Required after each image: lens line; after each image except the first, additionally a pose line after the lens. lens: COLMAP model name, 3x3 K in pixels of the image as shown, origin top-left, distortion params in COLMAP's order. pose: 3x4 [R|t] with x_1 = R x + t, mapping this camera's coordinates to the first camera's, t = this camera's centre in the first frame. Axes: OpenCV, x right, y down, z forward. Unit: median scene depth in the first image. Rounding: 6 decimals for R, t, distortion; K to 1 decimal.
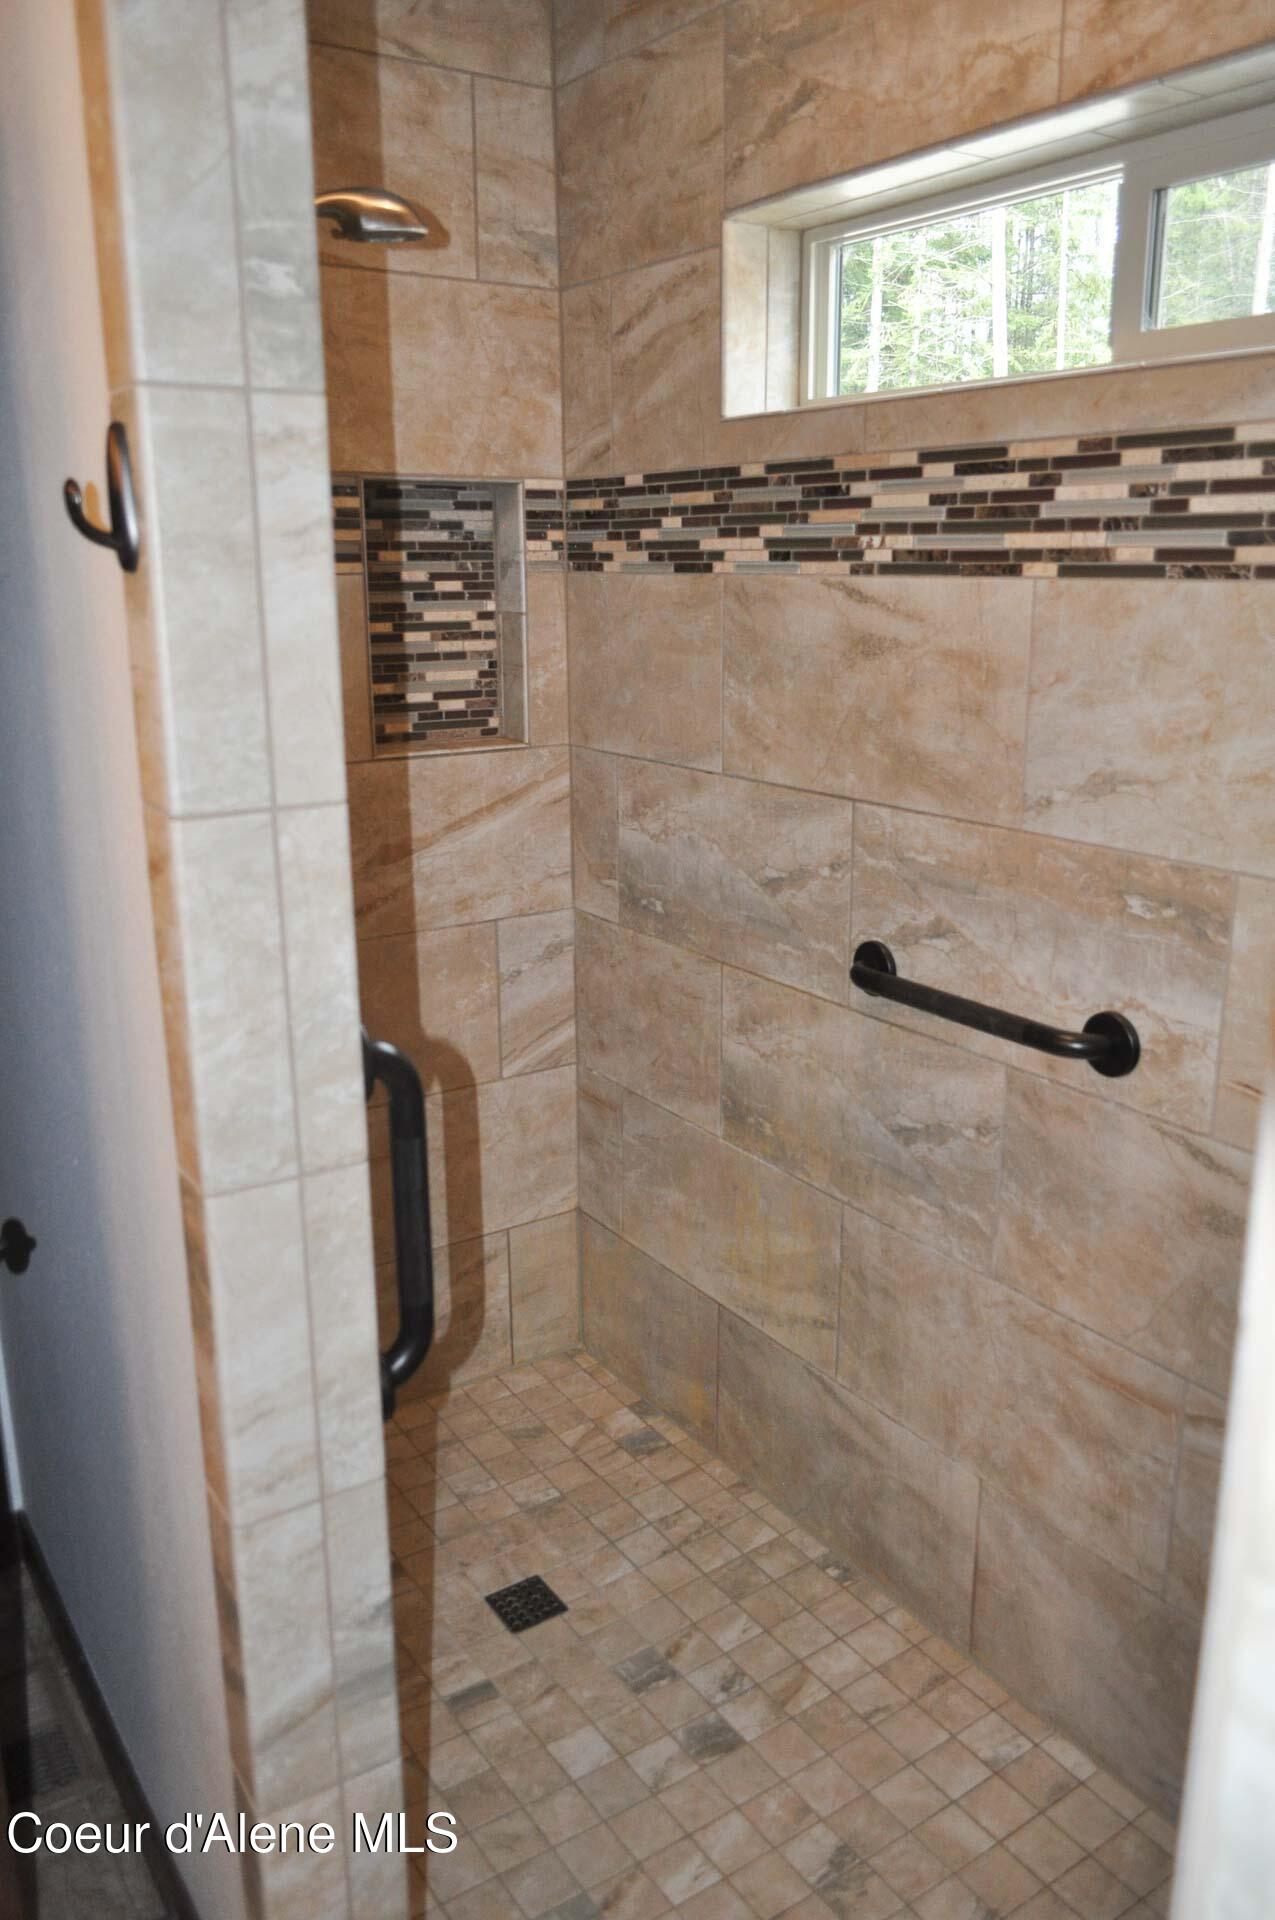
lens RADIAL K [[1493.8, 0, 637.9], [0, 1493.8, 954.7], [0, 0, 1]] dist [-0.014238, 0.007308]
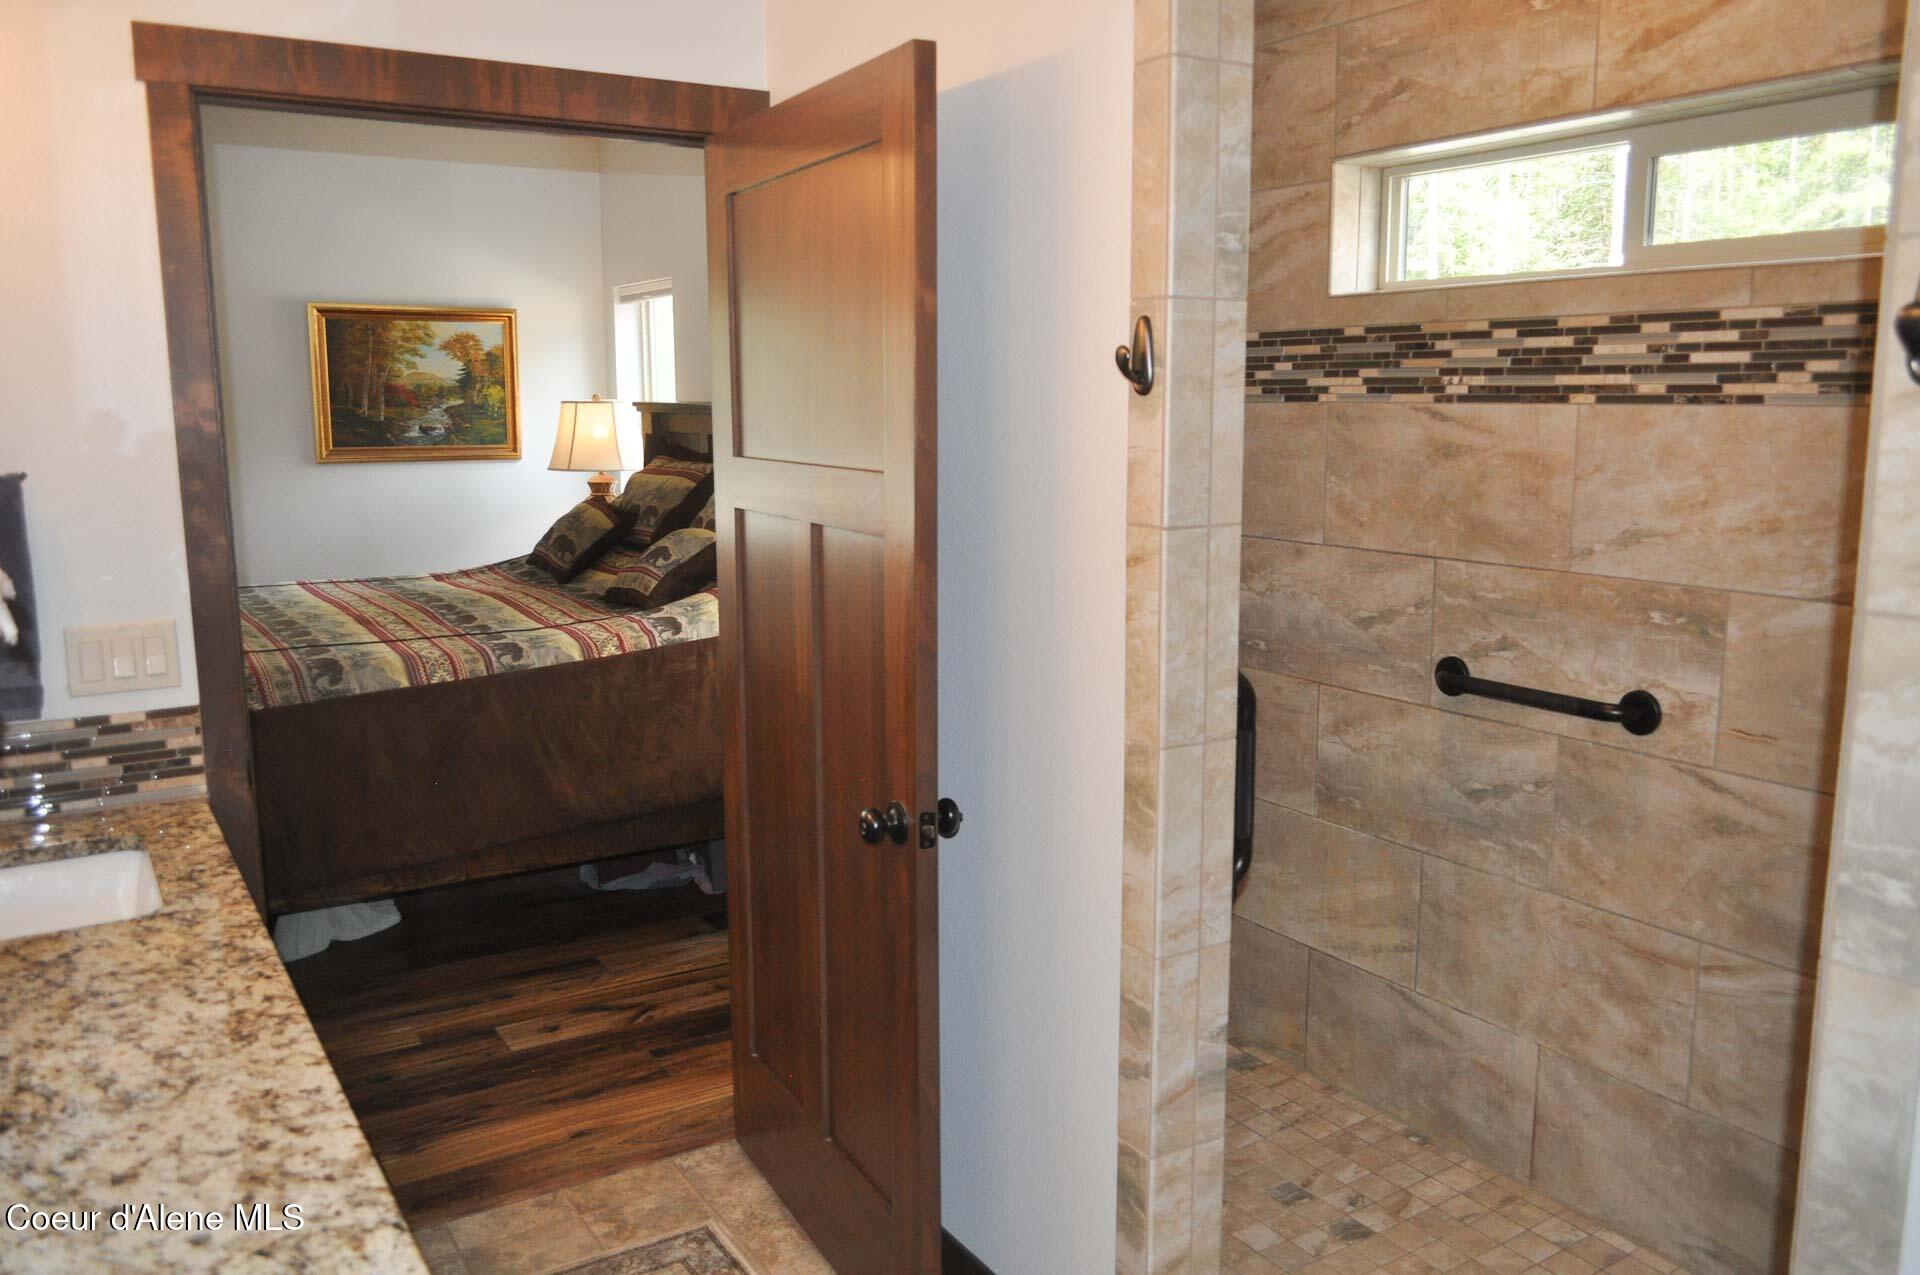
lens RADIAL K [[1493.8, 0, 967.4], [0, 1493.8, 639.8], [0, 0, 1]] dist [-0.014238, 0.007308]
pose [[0.999686, 0.006340, -0.024228, -0.288565], [-0.008668, 0.995224, -0.097234, 0.126039], [0.023496, 0.097413, 0.994967, -0.453305]]
